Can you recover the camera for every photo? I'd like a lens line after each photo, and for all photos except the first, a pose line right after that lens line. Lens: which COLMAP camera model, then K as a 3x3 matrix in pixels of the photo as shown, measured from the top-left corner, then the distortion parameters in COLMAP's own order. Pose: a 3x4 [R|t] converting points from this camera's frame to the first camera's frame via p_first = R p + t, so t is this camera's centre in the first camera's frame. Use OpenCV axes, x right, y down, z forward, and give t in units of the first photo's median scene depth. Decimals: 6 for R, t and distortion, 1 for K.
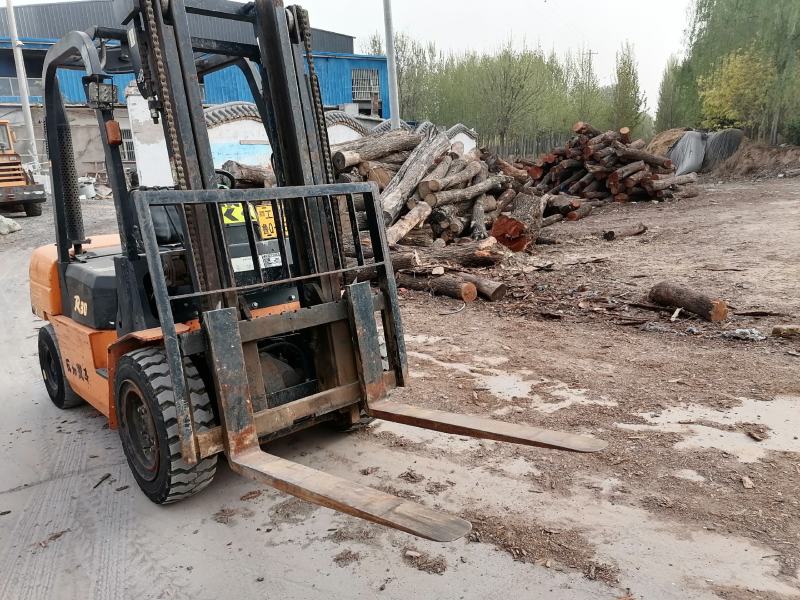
lens RADIAL K [[595.2, 0, 404.3], [0, 595.2, 300.9], [0, 0, 1]] dist [0.050295, -0.034716]
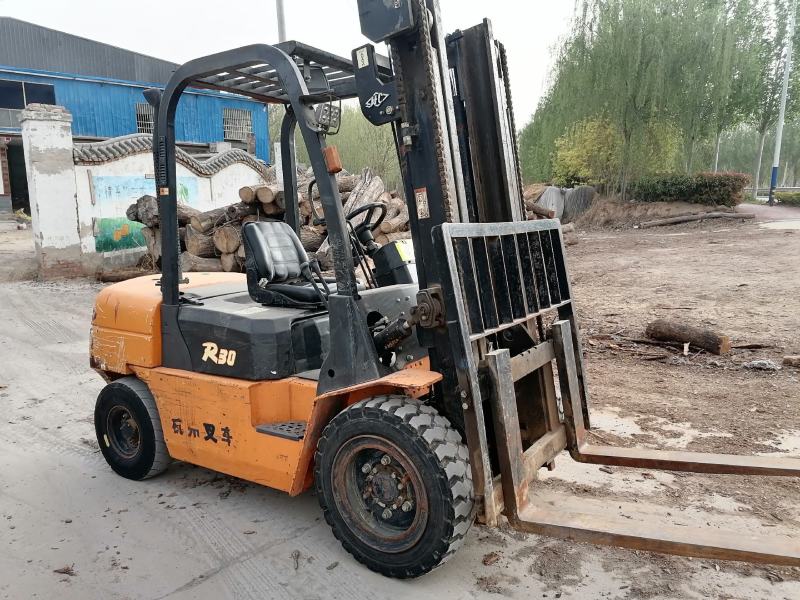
lens RADIAL K [[595.2, 0, 400.7], [0, 595.2, 294.8], [0, 0, 1]] dist [0.050295, -0.034716]
pose [[0.969700, -0.003897, 0.244268, -0.322065], [0.023749, 0.996641, -0.078379, -0.002481], [-0.243142, 0.081805, 0.966535, 0.066073]]
